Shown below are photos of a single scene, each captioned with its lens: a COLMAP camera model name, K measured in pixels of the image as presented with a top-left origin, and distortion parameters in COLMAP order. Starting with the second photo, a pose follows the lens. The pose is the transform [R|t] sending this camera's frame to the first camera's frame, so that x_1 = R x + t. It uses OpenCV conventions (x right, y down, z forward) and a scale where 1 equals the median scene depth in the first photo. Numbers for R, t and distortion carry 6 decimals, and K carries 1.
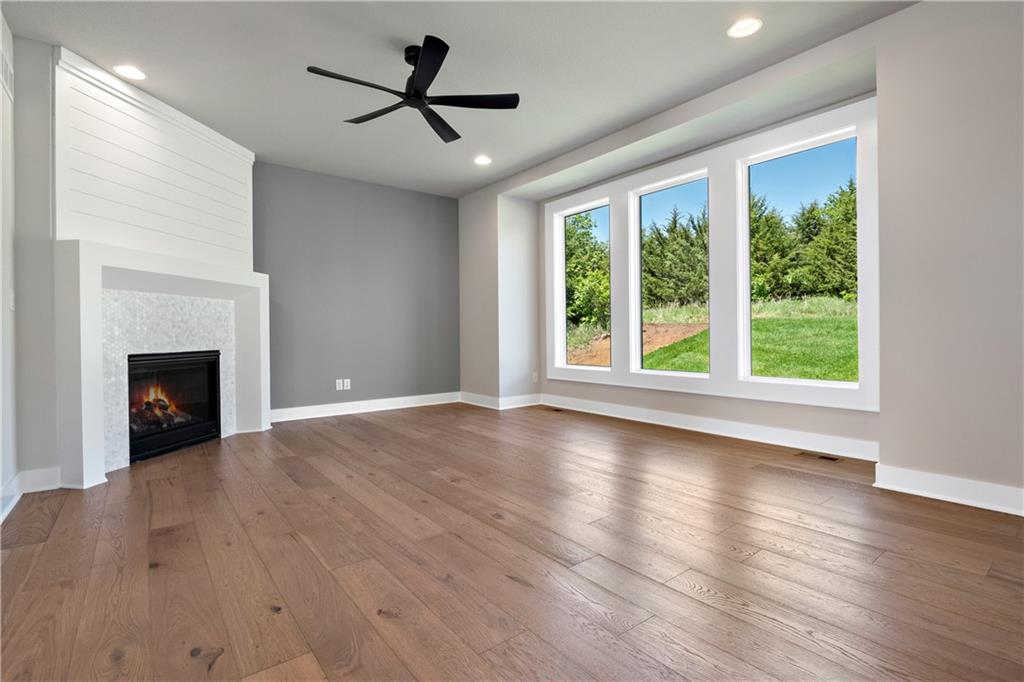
lens RADIAL K [[485.5, 0, 510.2], [0, 485.5, 341.2], [0, 0, 1]] dist [-0.002849, -0.001847]
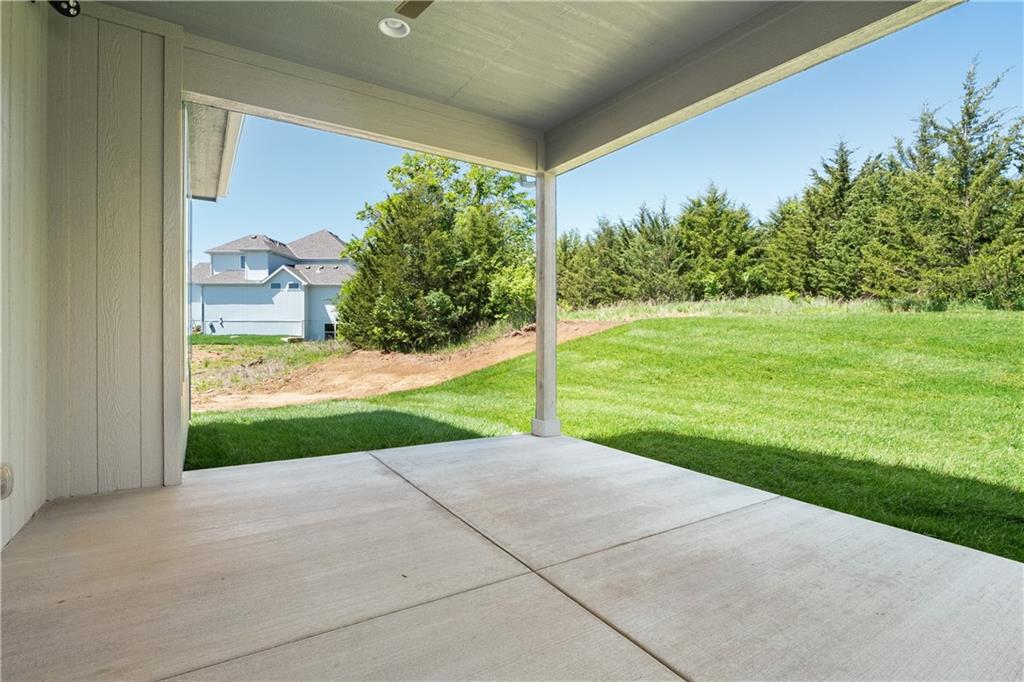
lens RADIAL K [[485.5, 0, 508.9], [0, 485.5, 333.0], [0, 0, 1]] dist [-0.002849, -0.001847]
pose [[0.995604, 0.013898, -0.092623, 0.478864], [-0.015150, 0.999803, -0.012830, 0.000923], [0.092426, 0.014177, 0.995619, 0.043447]]
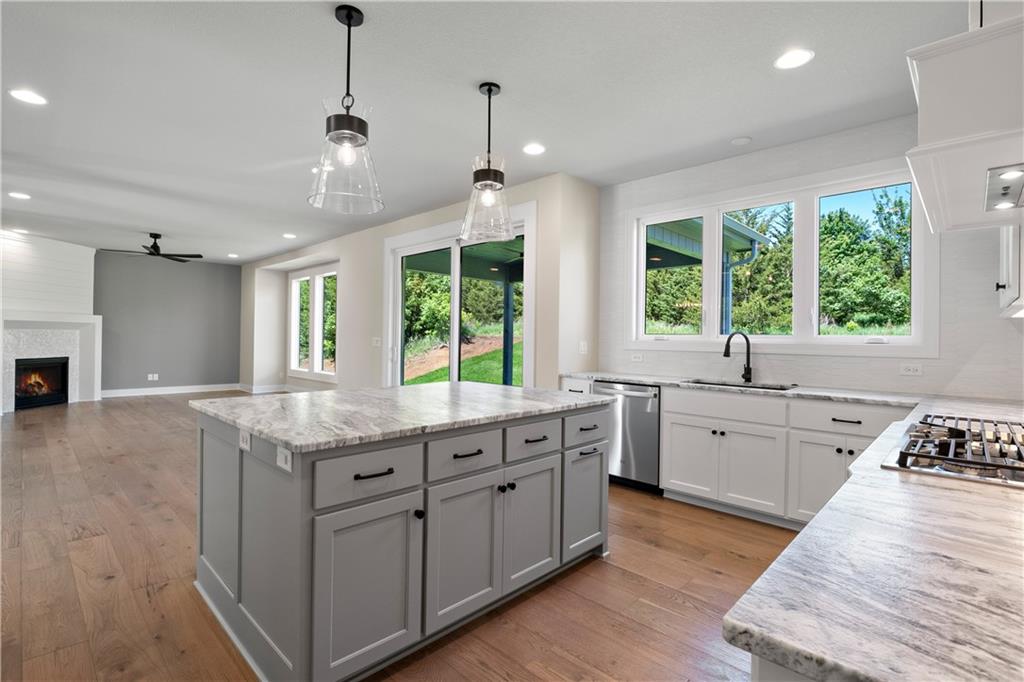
lens RADIAL K [[485.5, 0, 505.8], [0, 485.5, 339.5], [0, 0, 1]] dist [-0.002849, -0.001847]
pose [[0.991850, 0.023618, 0.125206, 0.350156], [-0.022098, 0.999665, -0.013510, -0.025408], [-0.125483, 0.010633, 0.992039, -0.446744]]
